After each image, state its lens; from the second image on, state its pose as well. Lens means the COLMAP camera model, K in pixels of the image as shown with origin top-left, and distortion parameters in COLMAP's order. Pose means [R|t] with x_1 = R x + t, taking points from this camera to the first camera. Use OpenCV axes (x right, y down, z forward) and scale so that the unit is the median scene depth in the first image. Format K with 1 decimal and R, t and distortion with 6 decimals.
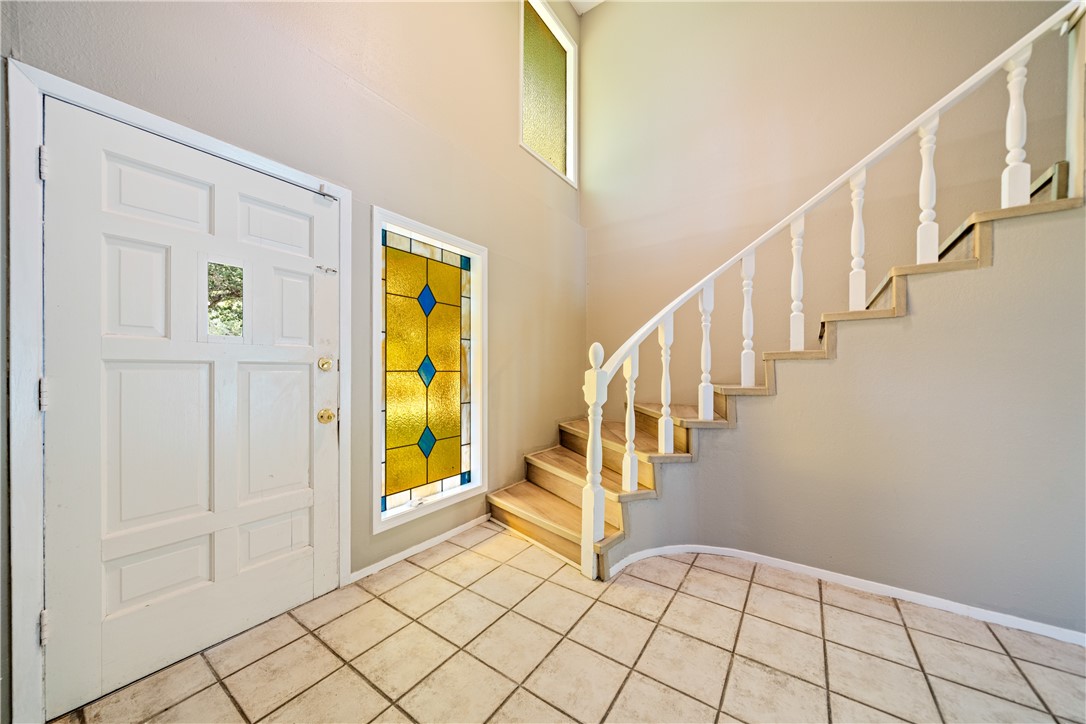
lens RADIAL K [[377.8, 0, 540.3], [0, 377.8, 365.3], [0, 0, 1]] dist [-0.005687, 0.000009]
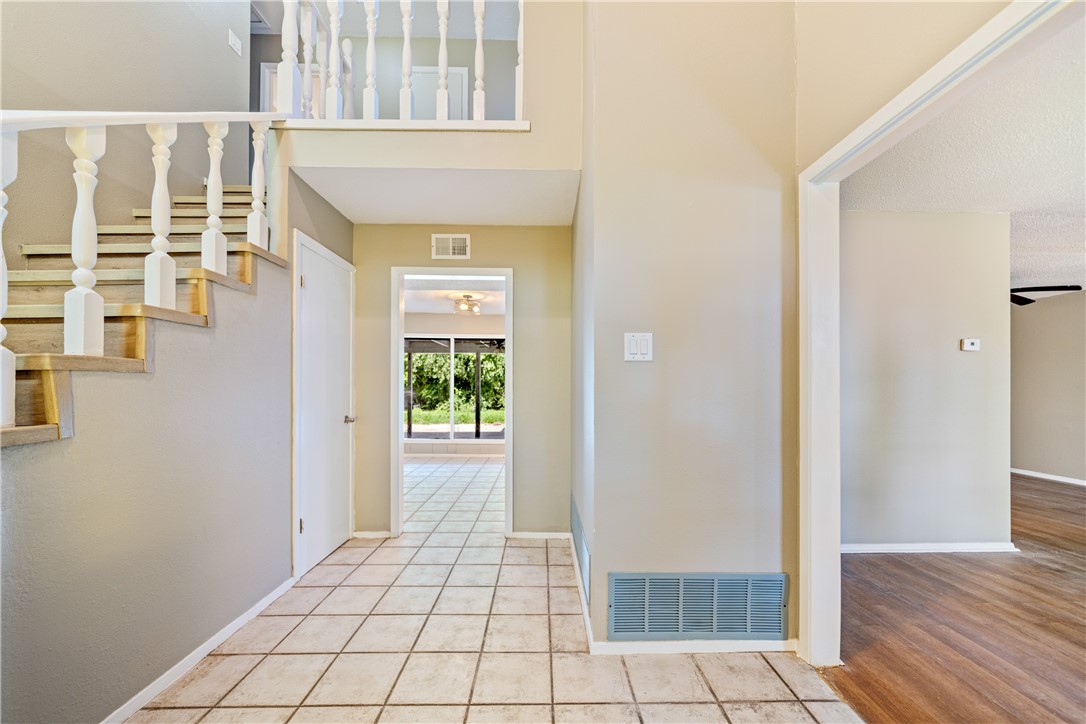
lens RADIAL K [[403.8, 0, 545.7], [0, 403.8, 372.2], [0, 0, 1]] dist [-0.000761, -0.000293]
pose [[-0.585901, 0.025657, 0.809976, -0.262694], [-0.003362, 0.999413, -0.034089, 0.005832], [-0.810376, -0.022696, -0.585471, 0.910693]]
